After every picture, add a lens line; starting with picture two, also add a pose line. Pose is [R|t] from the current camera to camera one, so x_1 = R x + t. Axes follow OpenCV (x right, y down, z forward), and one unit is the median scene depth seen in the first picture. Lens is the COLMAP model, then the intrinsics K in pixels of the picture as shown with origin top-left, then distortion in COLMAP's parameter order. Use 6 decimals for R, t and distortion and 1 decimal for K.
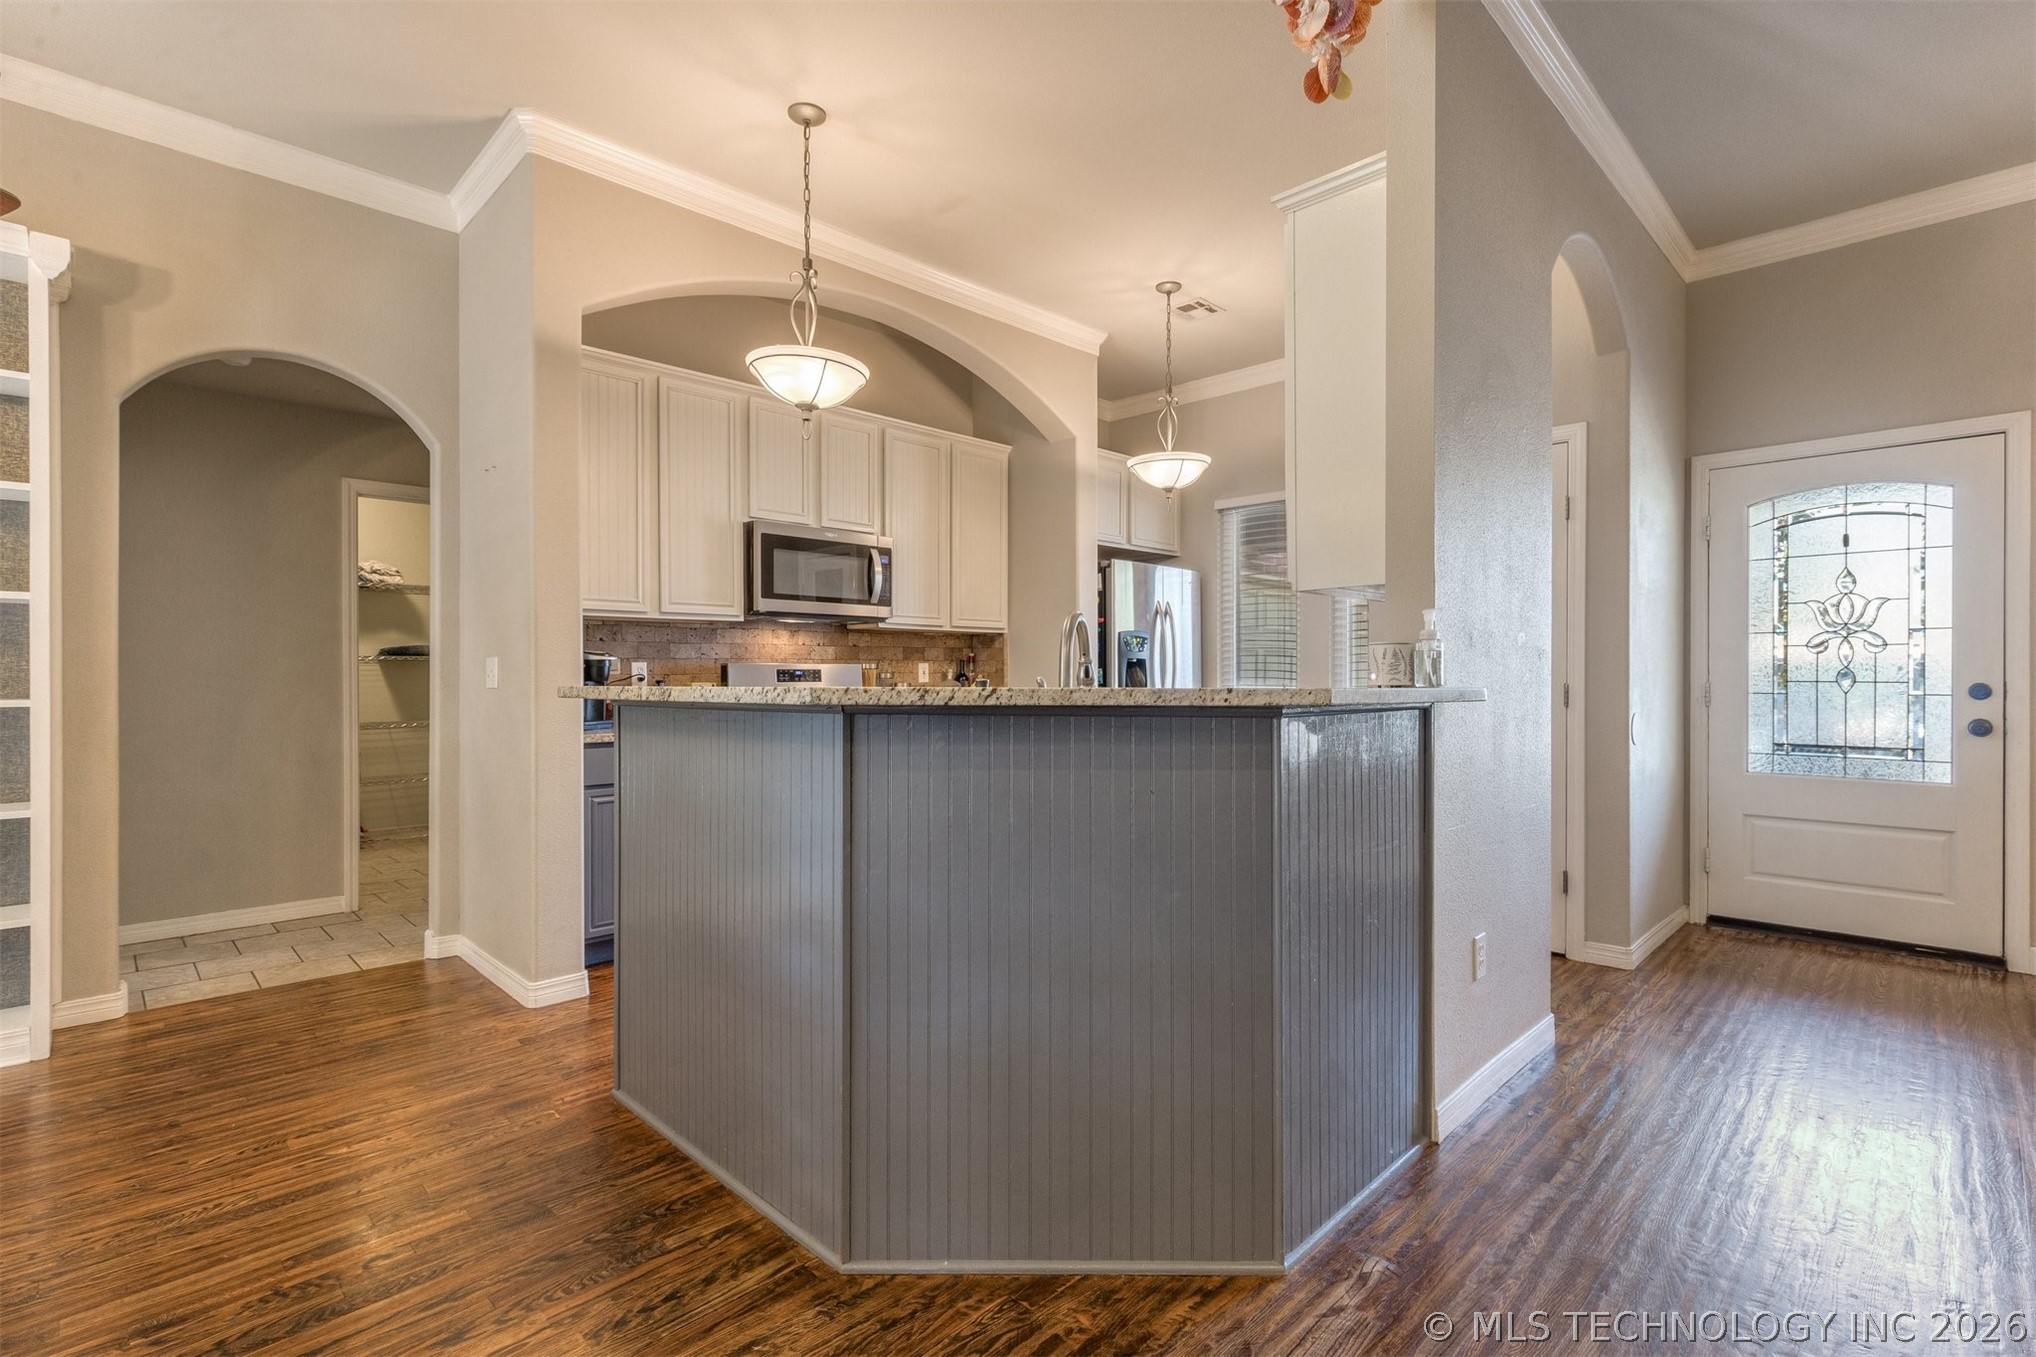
lens RADIAL K [[931.1, 0, 1026.4], [0, 931.1, 681.6], [0, 0, 1]] dist [0.004641, -0.002242]
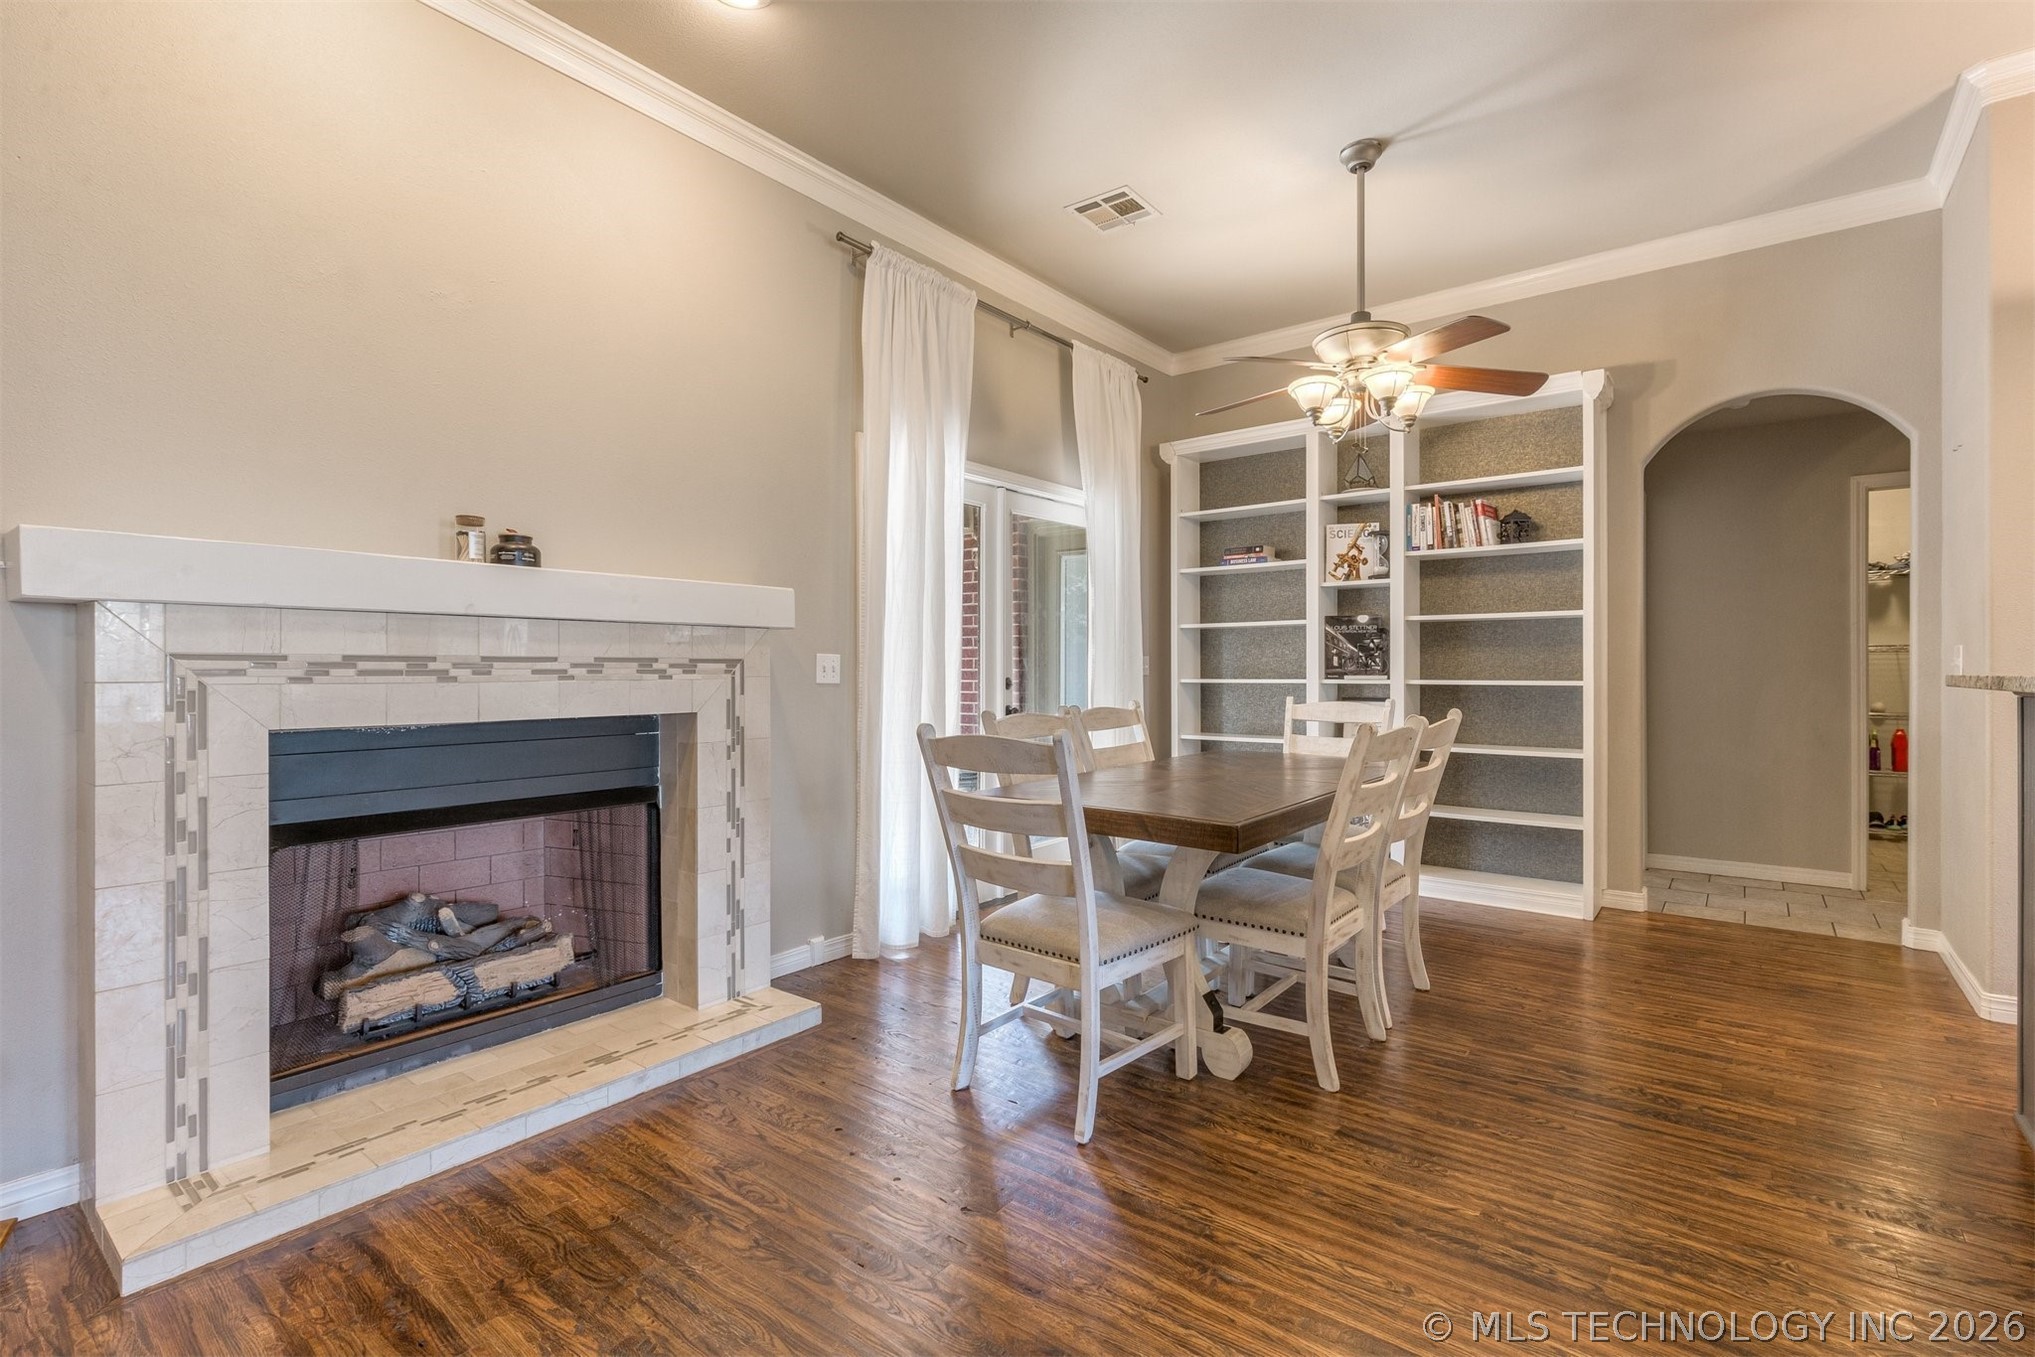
lens RADIAL K [[930.7, 0, 1034.0], [0, 930.7, 664.8], [0, 0, 1]] dist [0.004641, -0.002242]
pose [[0.125737, -0.001486, -0.992063, 0.201003], [-0.003401, 0.999992, -0.001929, -0.000303], [0.992058, 0.003616, 0.125731, -0.046989]]
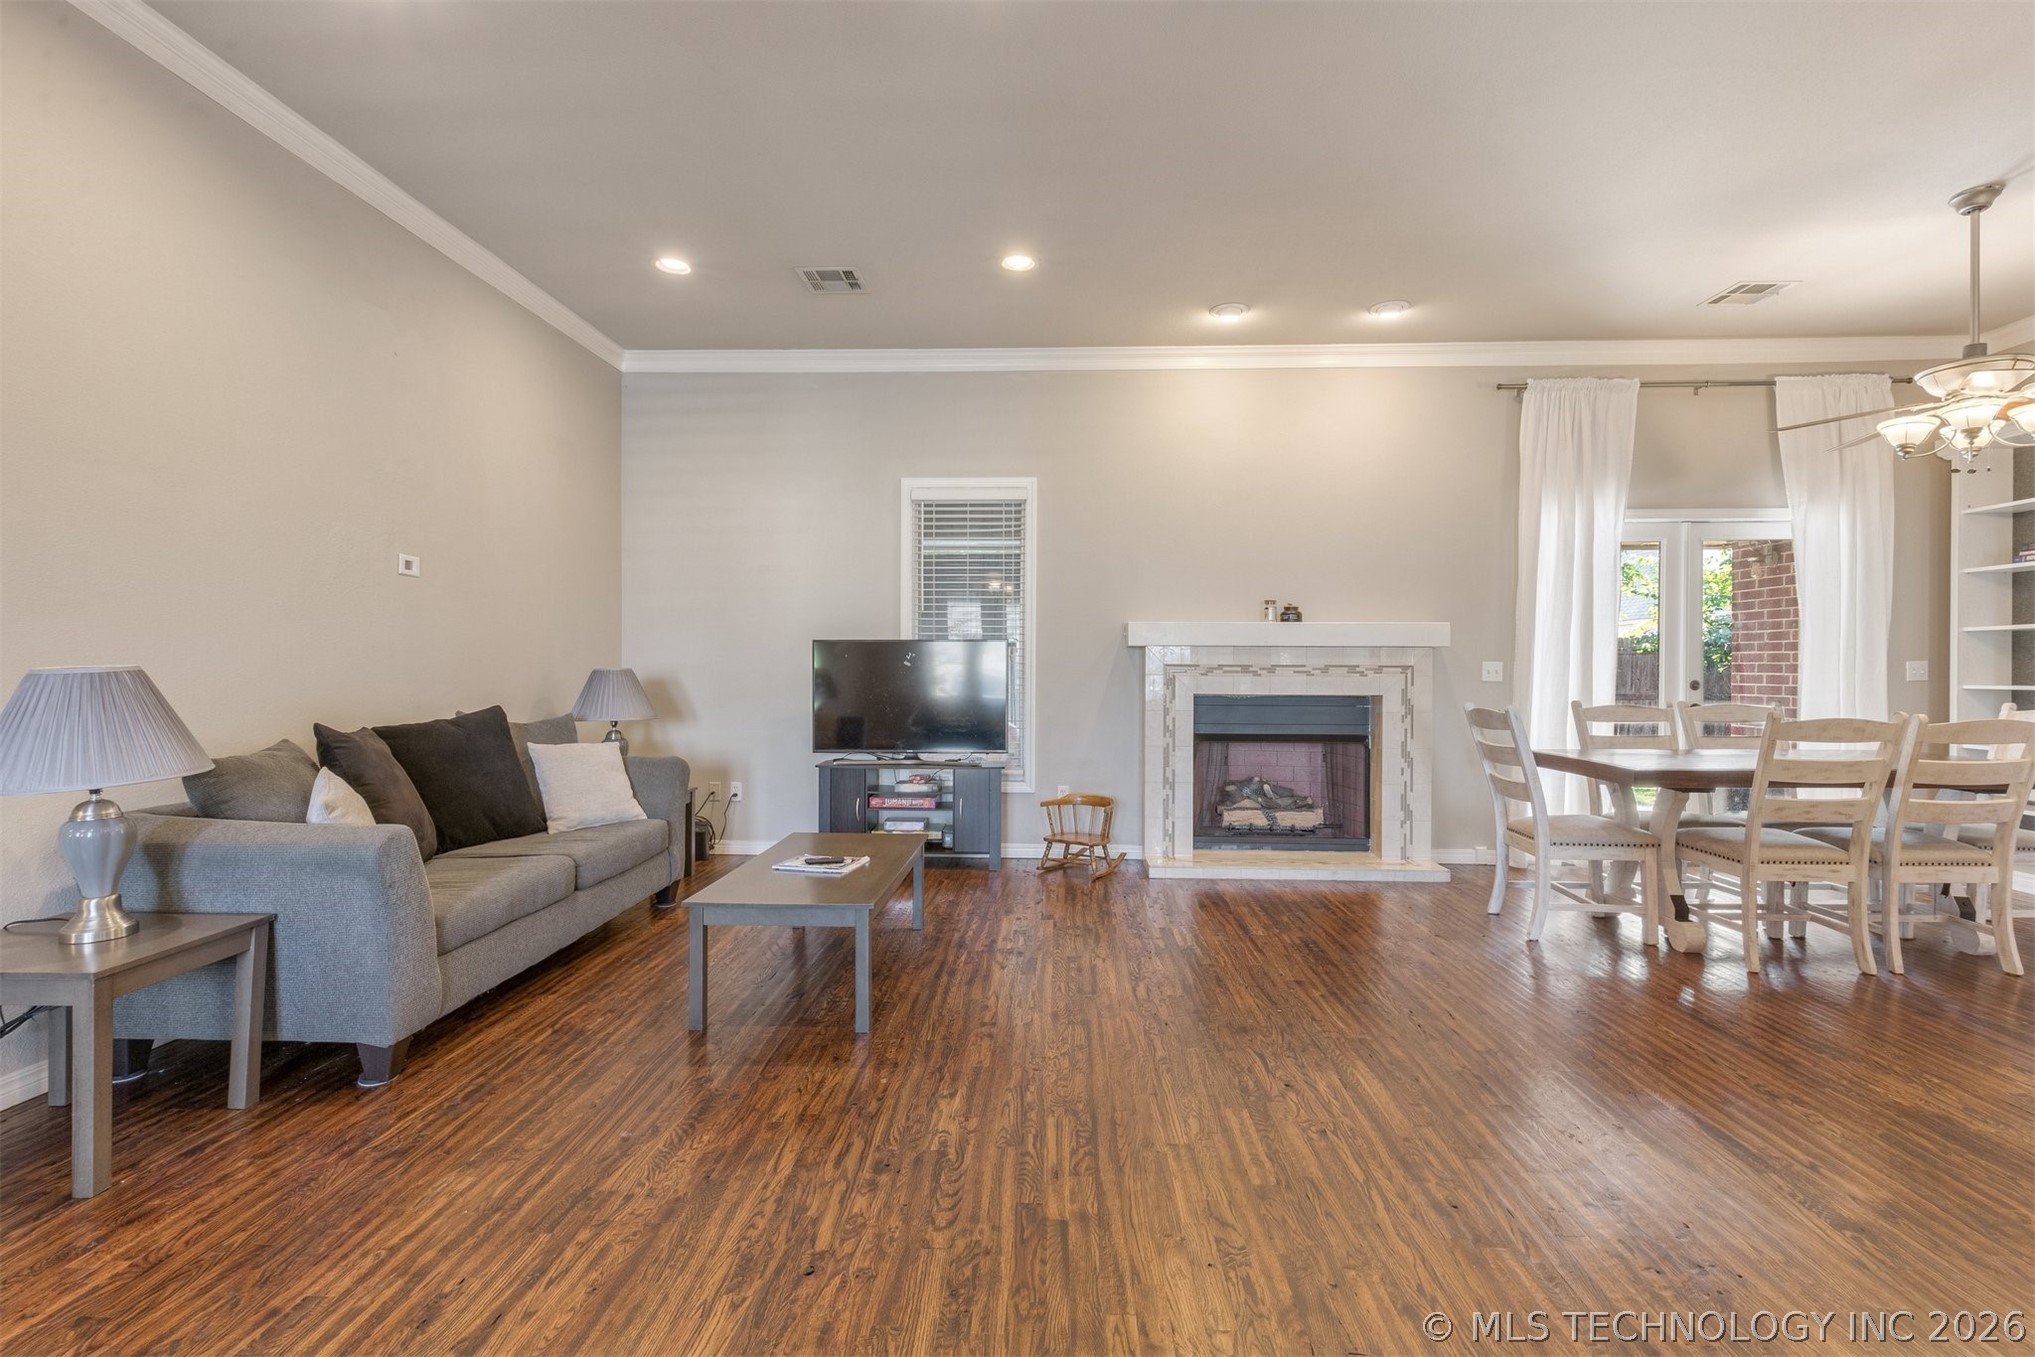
lens RADIAL K [[930.7, 0, 1005.2], [0, 930.7, 676.9], [0, 0, 1]] dist [0.004641, -0.002242]
pose [[-0.745835, 0.006559, -0.666098, 0.647758], [-0.005523, 0.999856, 0.016029, -0.006601], [0.666107, 0.015634, -0.745692, 0.345061]]
